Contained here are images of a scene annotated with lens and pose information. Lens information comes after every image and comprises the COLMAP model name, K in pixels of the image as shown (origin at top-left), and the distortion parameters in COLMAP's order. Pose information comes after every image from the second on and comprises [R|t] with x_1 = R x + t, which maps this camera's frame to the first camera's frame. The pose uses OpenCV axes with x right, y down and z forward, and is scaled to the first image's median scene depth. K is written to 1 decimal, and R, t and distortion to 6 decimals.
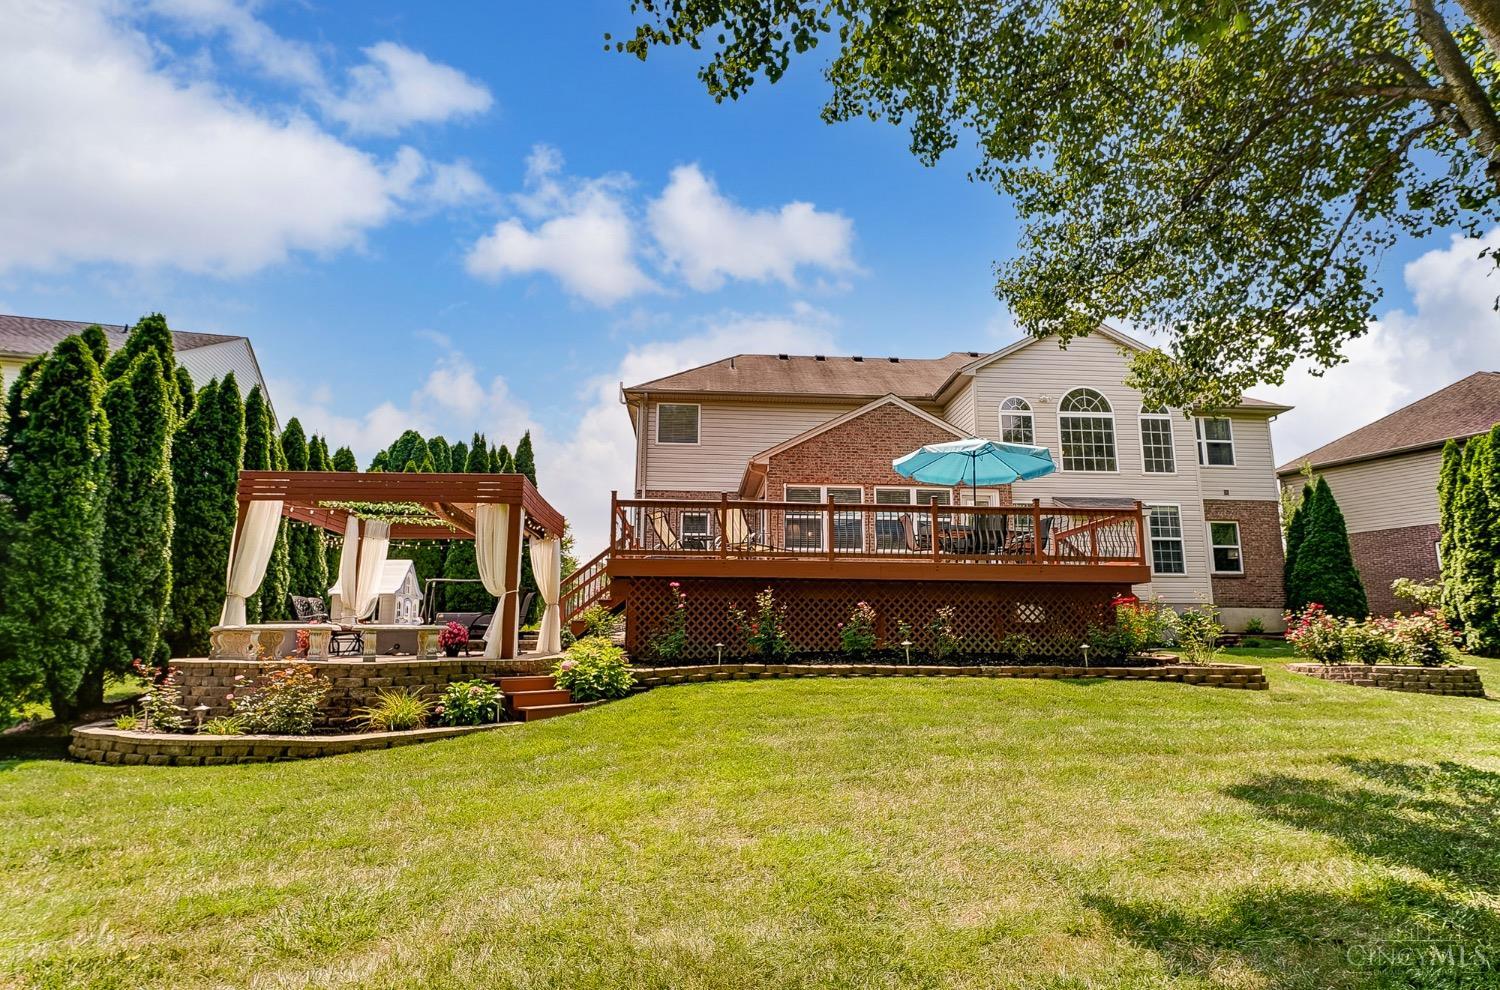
lens RADIAL K [[763.8, 0, 767.8], [0, 763.8, 470.9], [0, 0, 1]] dist [-0.001150, -0.000434]
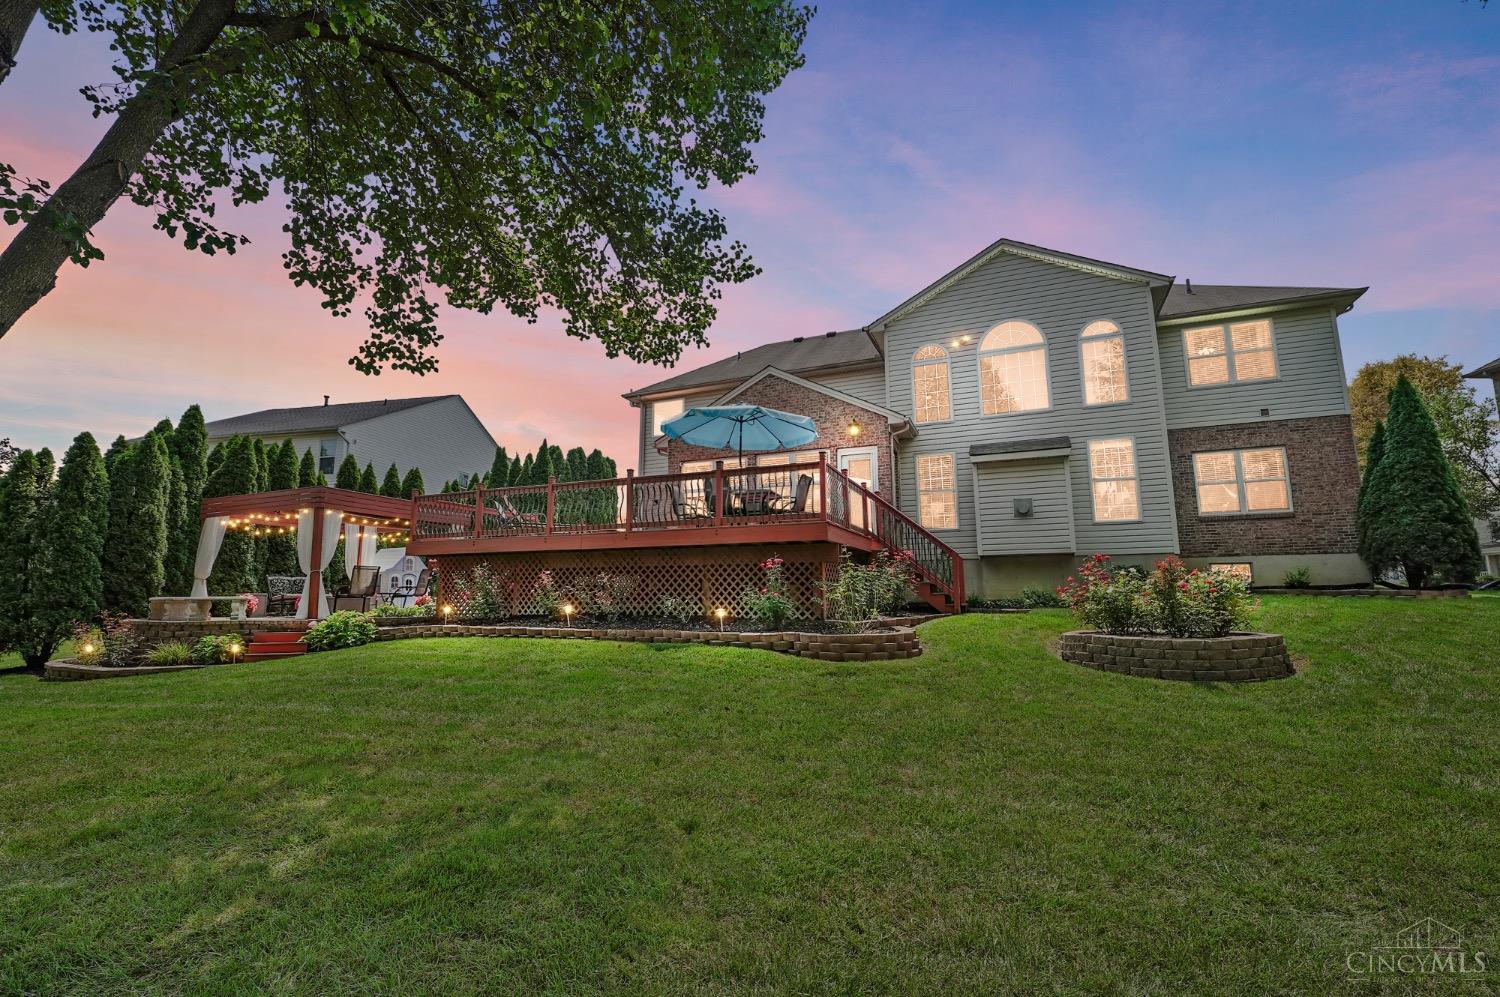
lens RADIAL K [[672.8, 0, 738.8], [0, 672.8, 494.5], [0, 0, 1]] dist [-0.018842, 0.000014]
pose [[0.887823, -0.079782, -0.453216, 0.842641], [0.109336, 0.993226, 0.039339, 0.052344], [0.447007, -0.084479, 0.890532, 0.258659]]
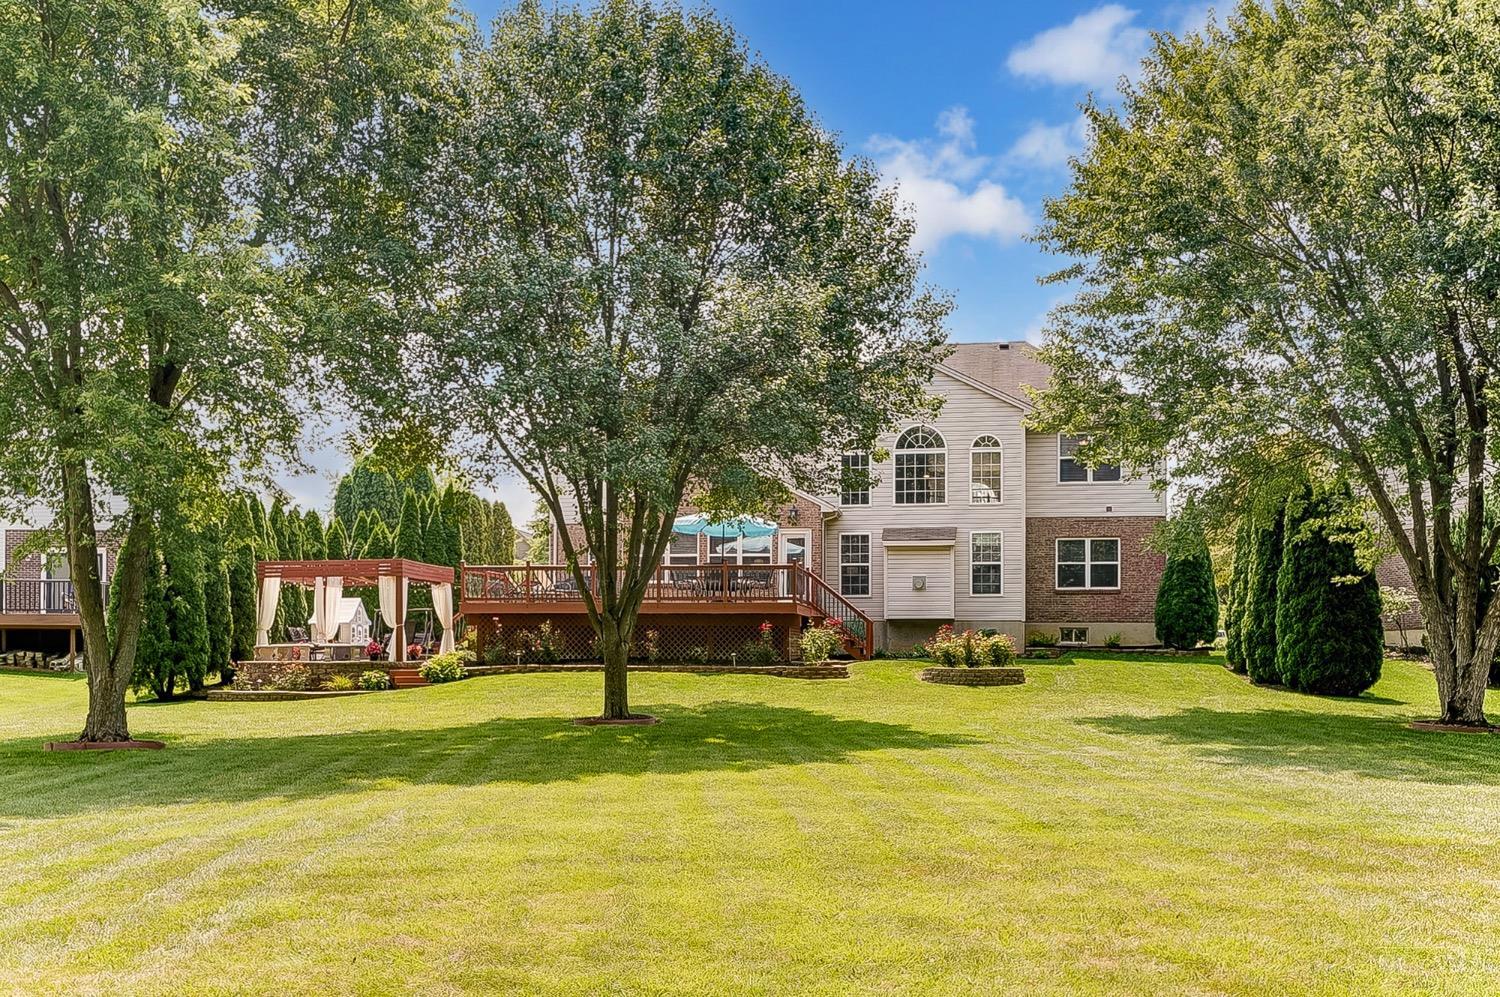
lens RADIAL K [[1498.0, 0, 749.5], [0, 1498.0, 503.9], [0, 0, 1]] dist [0.065273, 0.000000]
pose [[0.971514, -0.027285, -0.235407, 1.216306], [0.052934, 0.993237, 0.103332, -0.416983], [0.230996, -0.112850, 0.966388, -2.050005]]
